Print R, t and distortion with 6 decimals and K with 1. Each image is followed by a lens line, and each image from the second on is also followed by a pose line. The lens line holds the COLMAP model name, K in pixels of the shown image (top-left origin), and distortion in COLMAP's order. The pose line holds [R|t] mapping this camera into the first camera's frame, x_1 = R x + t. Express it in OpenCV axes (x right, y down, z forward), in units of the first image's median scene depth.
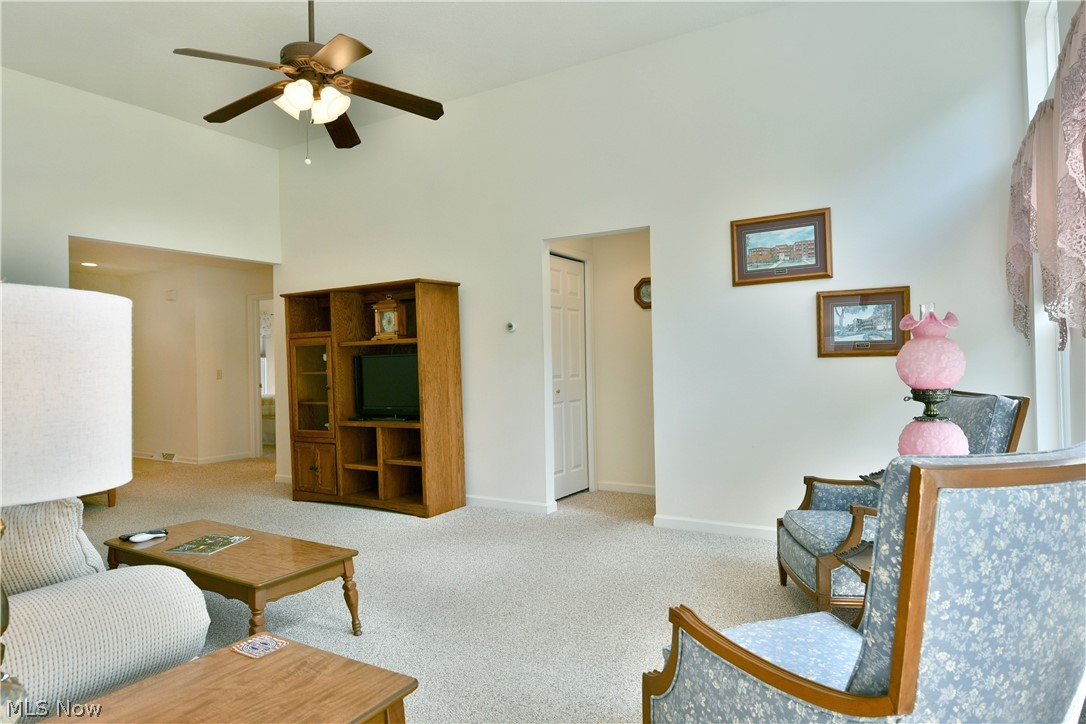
lens RADIAL K [[658.4, 0, 539.4], [0, 658.4, 360.7], [0, 0, 1]] dist [-0.016969, -0.001419]
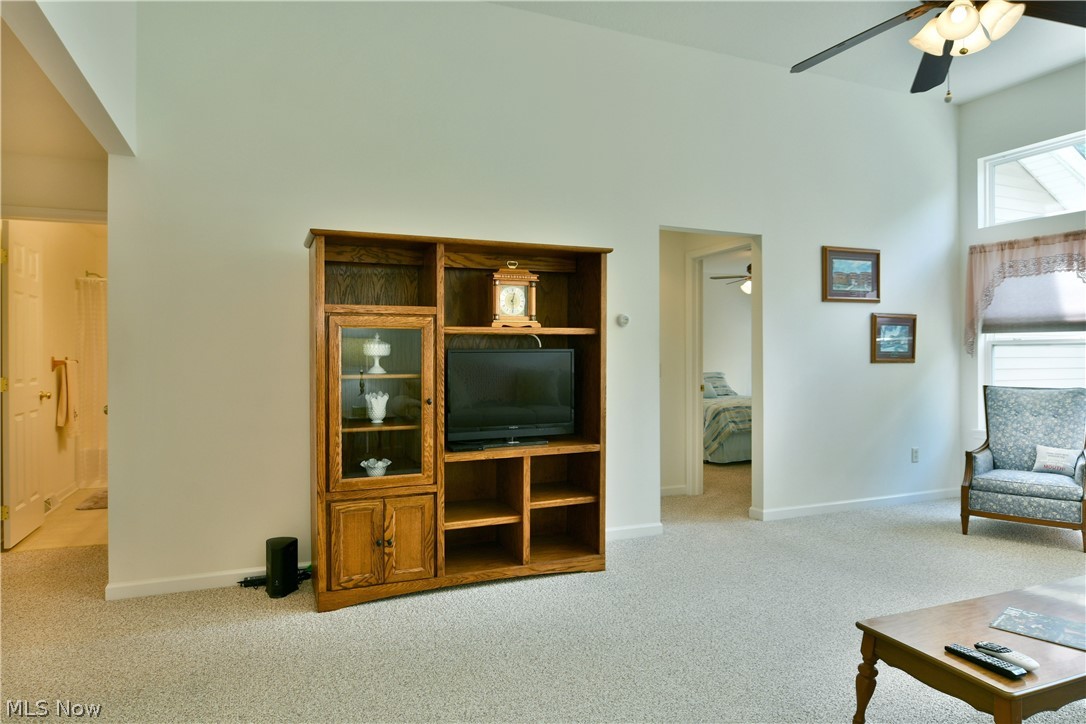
lens RADIAL K [[658.4, 0, 539.4], [0, 658.4, 360.7], [0, 0, 1]] dist [-0.016969, -0.001419]
pose [[0.584006, 0.012445, 0.811654, -0.788665], [-0.018759, 0.999822, -0.001833, 0.003980], [-0.811532, -0.014155, 0.584136, 0.599389]]
